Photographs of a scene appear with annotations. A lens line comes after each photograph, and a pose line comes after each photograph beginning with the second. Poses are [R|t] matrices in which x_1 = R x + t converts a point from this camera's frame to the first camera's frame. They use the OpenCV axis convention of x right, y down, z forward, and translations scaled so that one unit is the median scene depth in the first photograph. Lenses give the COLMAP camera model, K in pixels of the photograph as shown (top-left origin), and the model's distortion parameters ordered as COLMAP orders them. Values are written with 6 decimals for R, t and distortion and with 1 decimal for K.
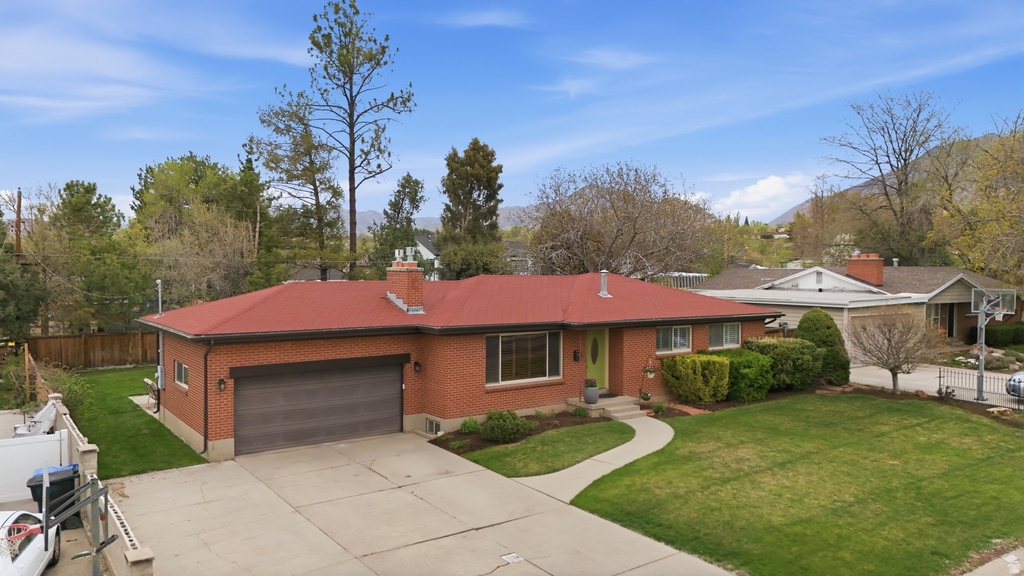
lens RADIAL K [[751.9, 0, 512.0], [0, 751.9, 288.0], [0, 0, 1]] dist [0.085017, -0.086030]
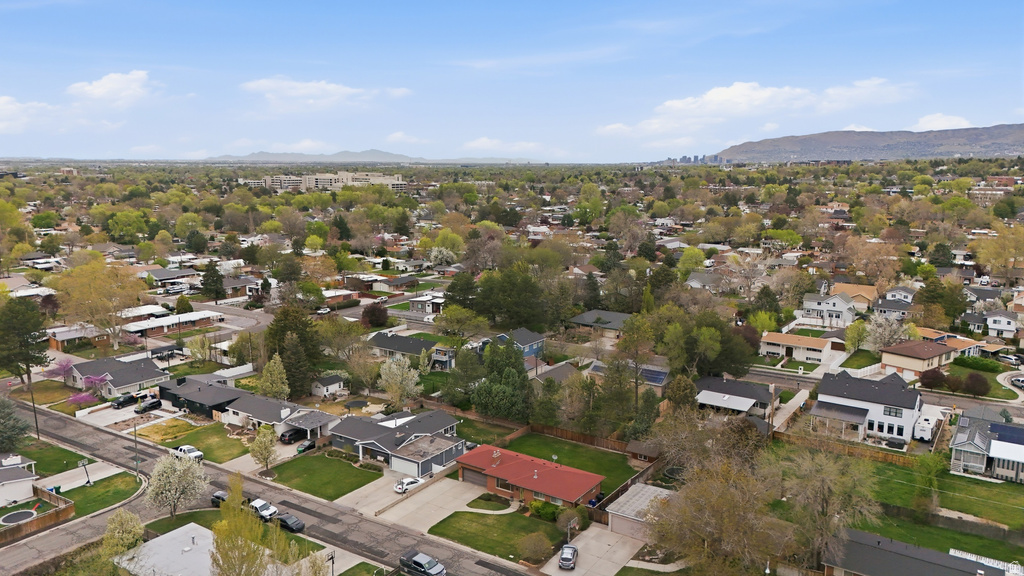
lens RADIAL K [[751.9, 0, 512.0], [0, 751.9, 288.0], [0, 0, 1]] dist [0.085017, -0.086030]
pose [[0.353744, 0.156076, -0.922228, 4.106843], [-0.032685, 0.987440, 0.154575, -1.807229], [0.934771, -0.024537, 0.354402, -0.521653]]
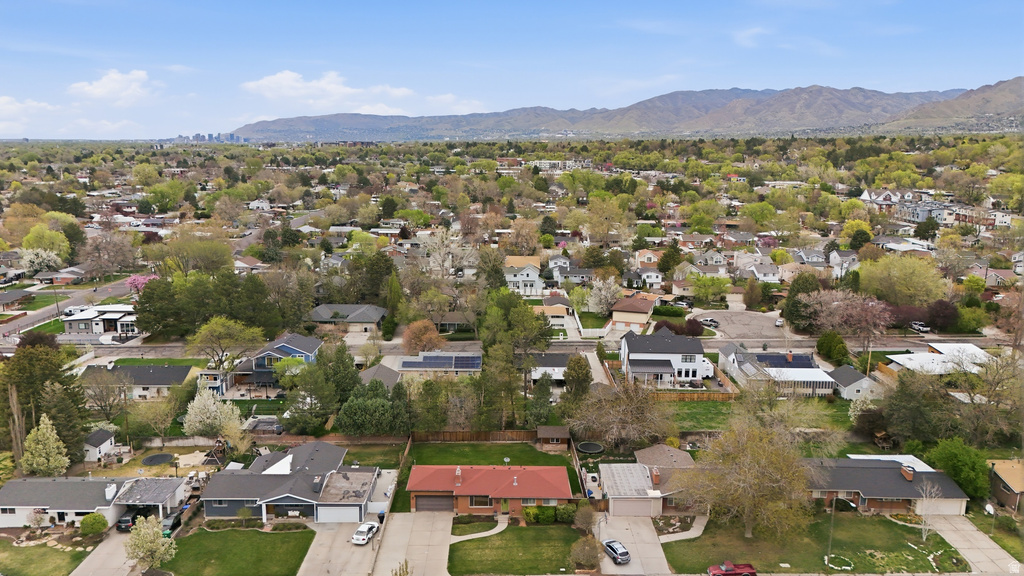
lens RADIAL K [[751.9, 0, 512.0], [0, 751.9, 288.0], [0, 0, 1]] dist [0.085017, -0.086030]
pose [[0.825985, 0.114206, -0.552002, 2.372948], [-0.028354, 0.986439, 0.161660, -1.779030], [0.562979, -0.117877, 0.818022, -2.196206]]
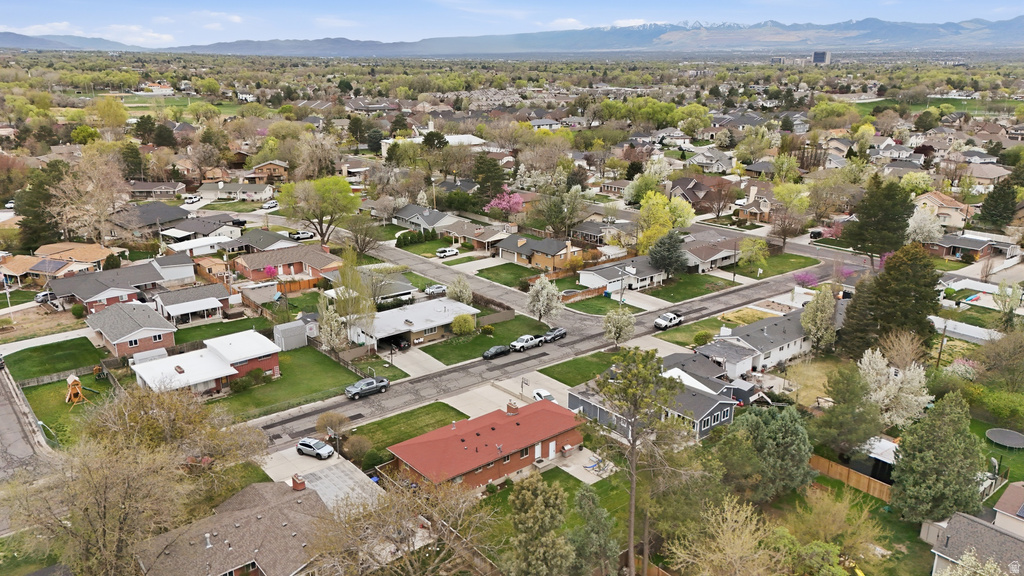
lens RADIAL K [[749.5, 0, 512.0], [0, 749.5, 288.0], [0, 0, 1]] dist [0.154856, -0.251209]
pose [[-0.996707, 0.018150, -0.079034, 0.145669], [-0.007984, 0.947929, 0.318383, -1.793451], [0.080698, 0.317965, -0.944662, 4.441858]]
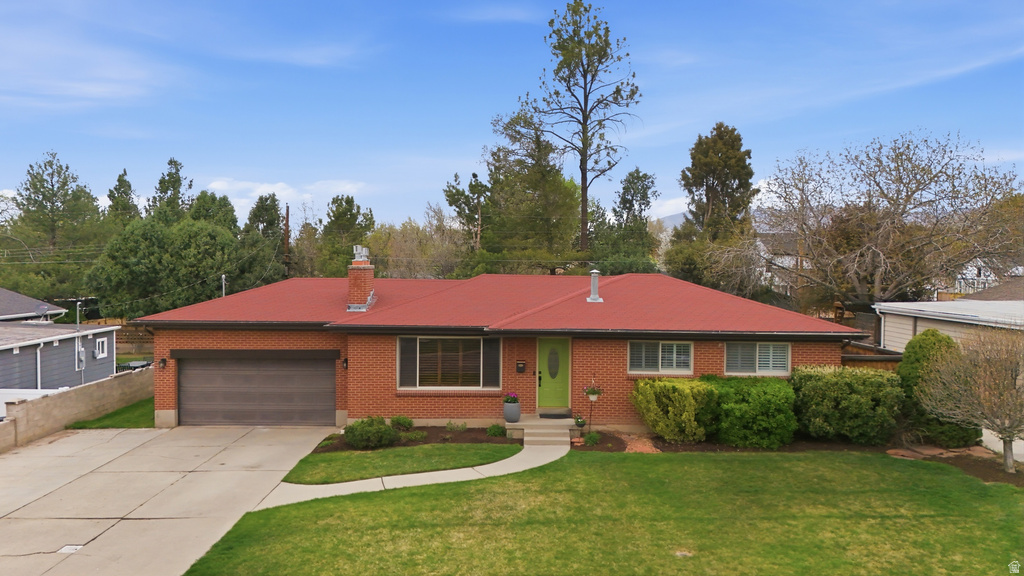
lens RADIAL K [[751.9, 0, 512.0], [0, 751.9, 288.0], [0, 0, 1]] dist [0.085017, -0.086030]
pose [[0.814537, 0.021988, -0.579694, 0.643898], [-0.022203, 0.999731, 0.006722, -0.008650], [0.579686, 0.007395, 0.814806, 0.300948]]
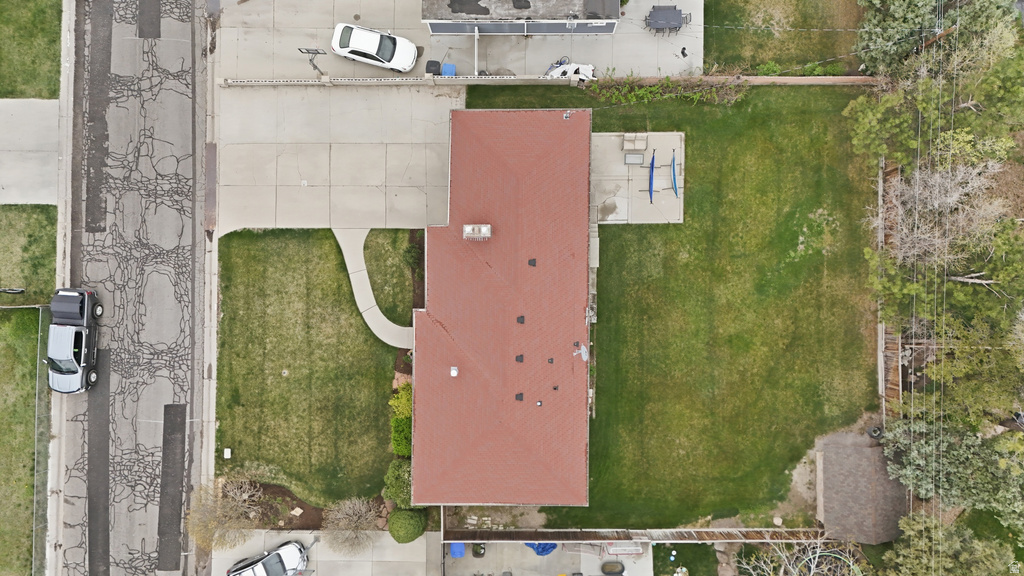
lens RADIAL K [[751.9, 0, 512.0], [0, 751.9, 288.0], [0, 0, 1]] dist [0.085017, -0.086030]
pose [[-0.578450, 0.815712, 0.002950, -0.094704], [-0.009278, -0.010195, 0.999905, -1.738588], [0.815665, 0.578368, 0.013465, 1.164620]]
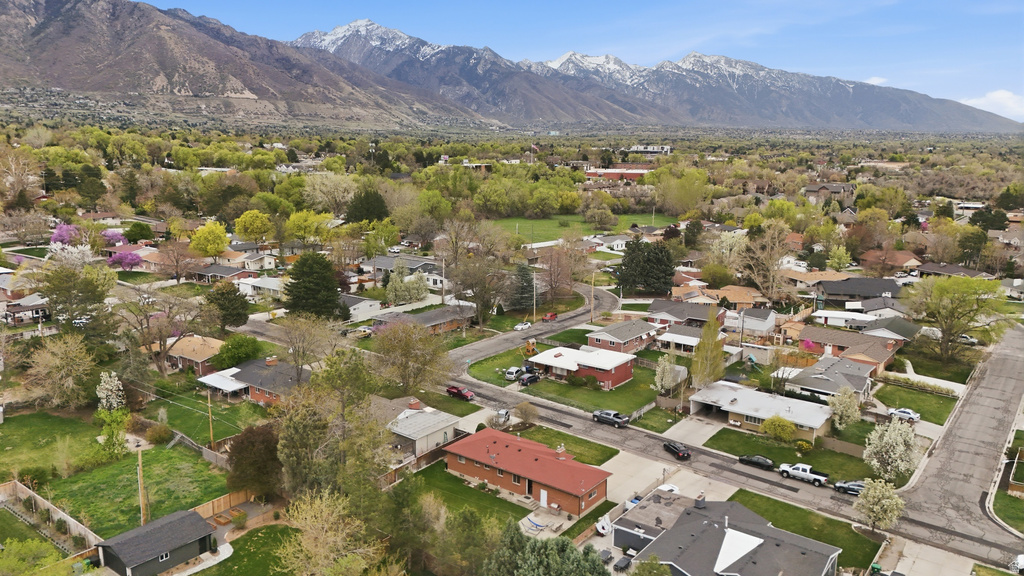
lens RADIAL K [[751.9, 0, 512.0], [0, 751.9, 288.0], [0, 0, 1]] dist [0.085017, -0.086030]
pose [[-0.297101, -0.189343, 0.935885, -3.764203], [0.018561, 0.978812, 0.203920, -1.738879], [-0.954665, 0.077956, -0.287292, 2.413872]]
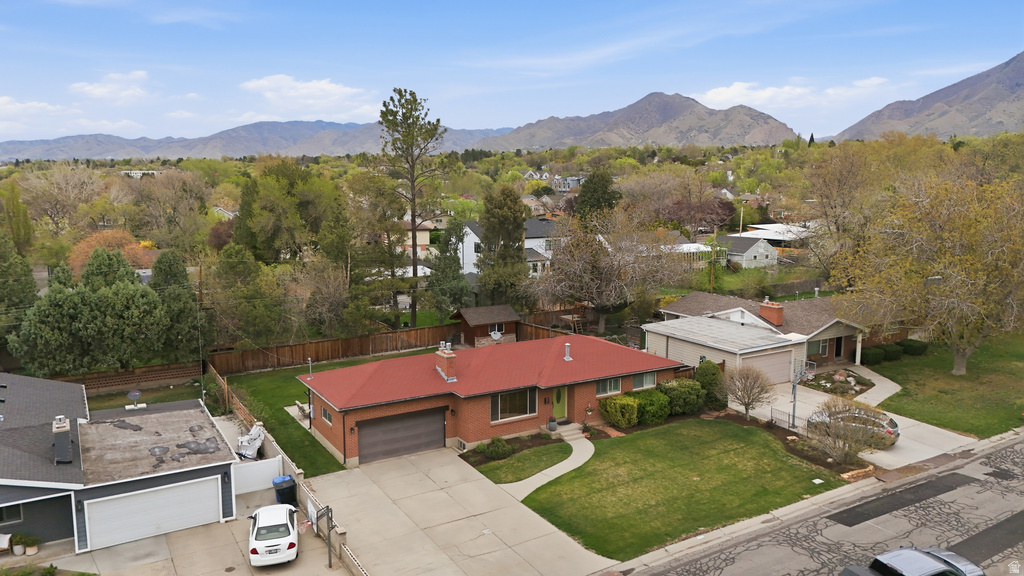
lens RADIAL K [[751.9, 0, 512.0], [0, 751.9, 288.0], [0, 0, 1]] dist [0.085017, -0.086030]
pose [[0.996975, 0.005610, -0.077517, 0.153067], [0.003249, 0.993511, 0.113688, -0.394863], [0.077652, -0.113596, 0.990488, -0.737875]]
